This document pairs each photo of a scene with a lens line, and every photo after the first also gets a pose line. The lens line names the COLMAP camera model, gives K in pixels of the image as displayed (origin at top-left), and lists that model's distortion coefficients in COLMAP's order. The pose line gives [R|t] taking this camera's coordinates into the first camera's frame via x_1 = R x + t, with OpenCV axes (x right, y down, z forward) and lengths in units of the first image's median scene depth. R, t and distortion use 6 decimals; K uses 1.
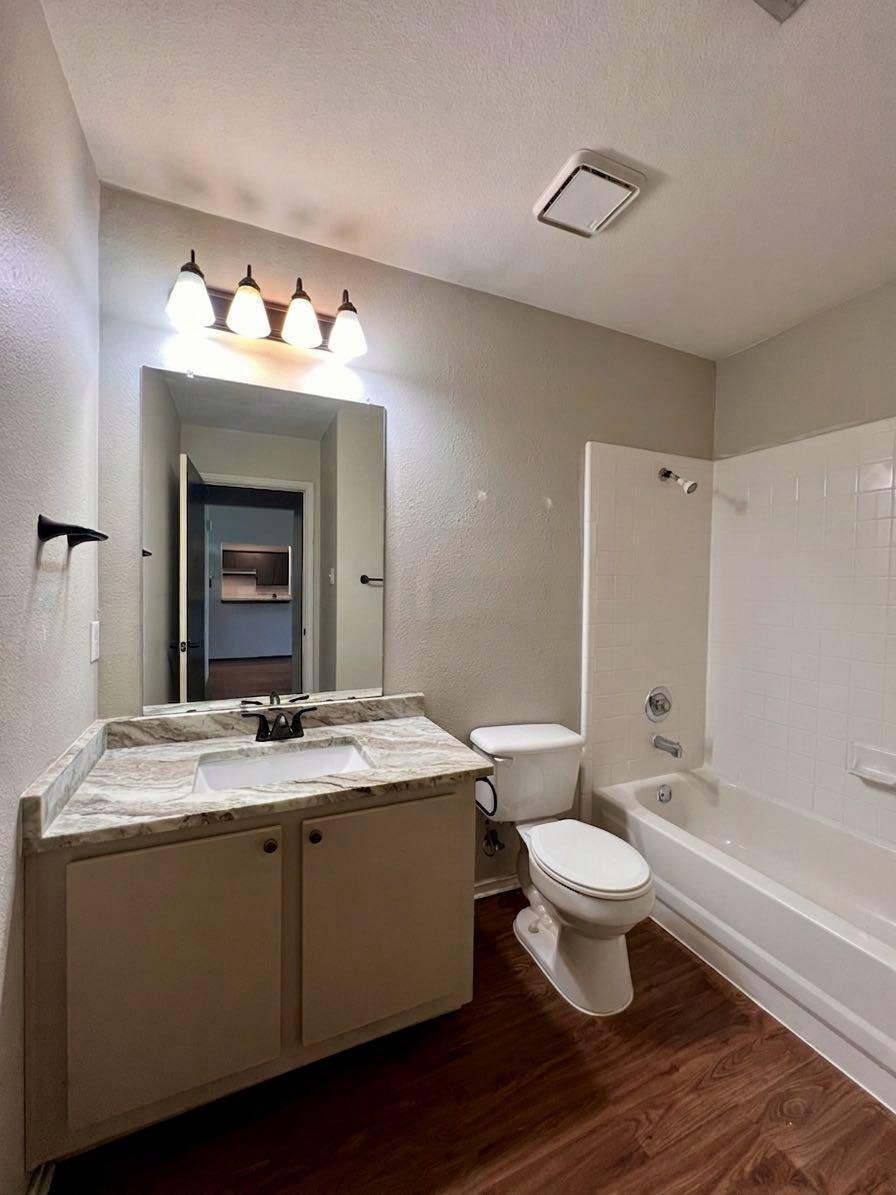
lens RADIAL K [[481.5, 0, 445.4], [0, 481.5, 597.9], [0, 0, 1]] dist [0.000771, -0.000239]
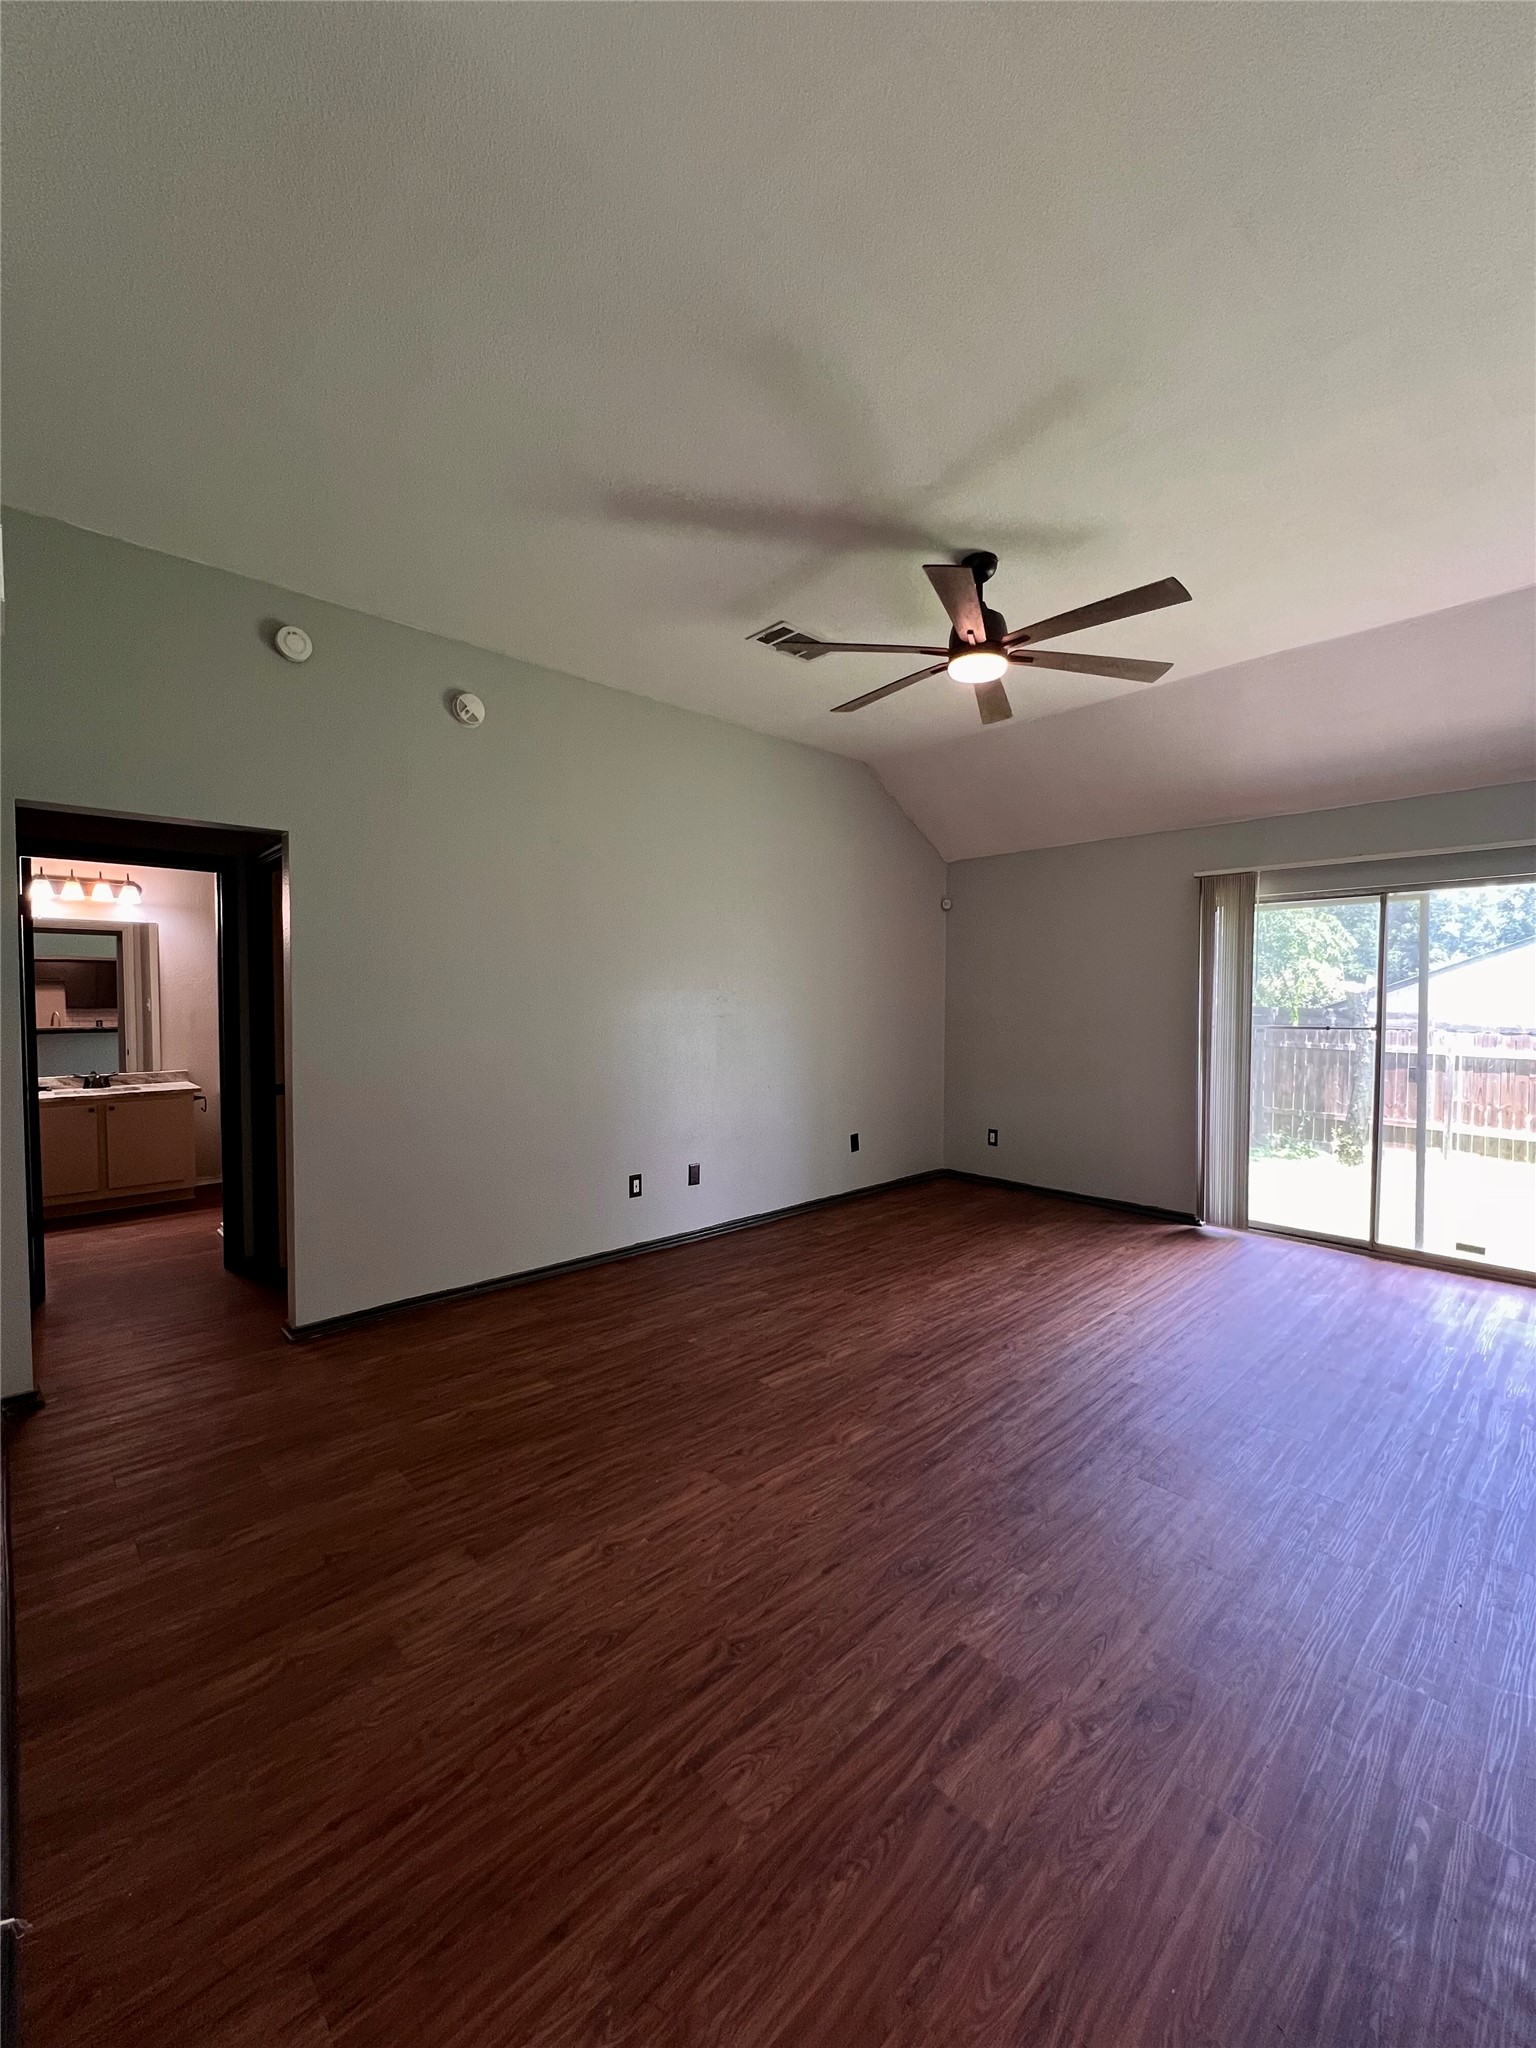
lens RADIAL K [[825.2, 0, 763.5], [0, 825.2, 1024.7], [0, 0, 1]] dist [0.000771, -0.000239]
pose [[0.945059, -0.025747, 0.325883, 0.441072], [0.022690, 0.999656, 0.013177, 0.010841], [-0.326110, -0.005059, 0.945318, -1.193581]]
